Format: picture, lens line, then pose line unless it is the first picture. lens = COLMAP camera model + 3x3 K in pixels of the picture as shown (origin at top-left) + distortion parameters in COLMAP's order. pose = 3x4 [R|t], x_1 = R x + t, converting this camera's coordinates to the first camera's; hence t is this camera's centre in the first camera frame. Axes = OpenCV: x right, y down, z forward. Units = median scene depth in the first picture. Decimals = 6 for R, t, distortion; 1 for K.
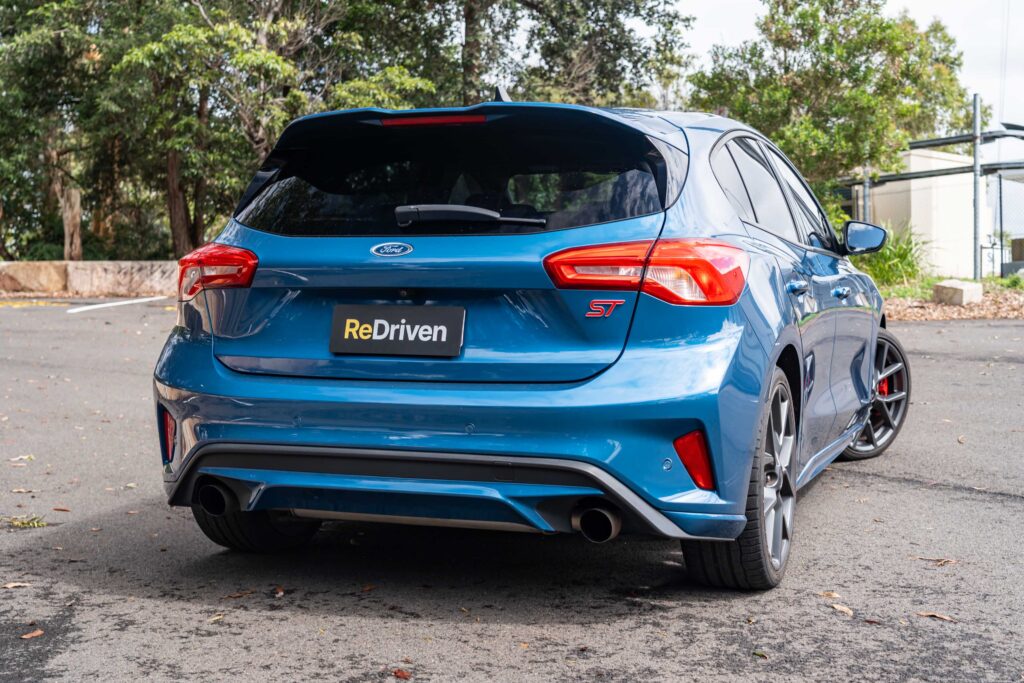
lens RADIAL K [[1225.4, 0, 518.6], [0, 1225.4, 348.5], [0, 0, 1]] dist [0.042168, 0.000000]
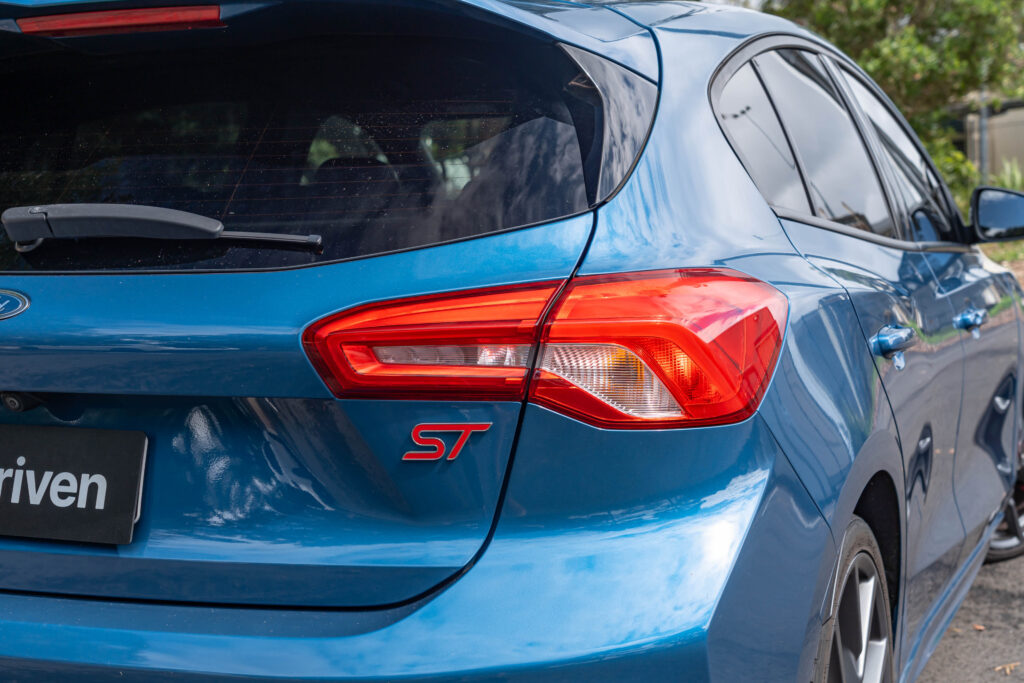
lens RADIAL K [[1499.4, 0, 513.8], [0, 1499.4, 371.9], [0, 0, 1]] dist [0.062600, 0.000000]
pose [[0.999580, -0.011874, -0.026433, 0.096021], [0.012711, 0.999415, 0.031741, -0.065543], [0.026040, -0.032064, 0.999147, 0.414075]]
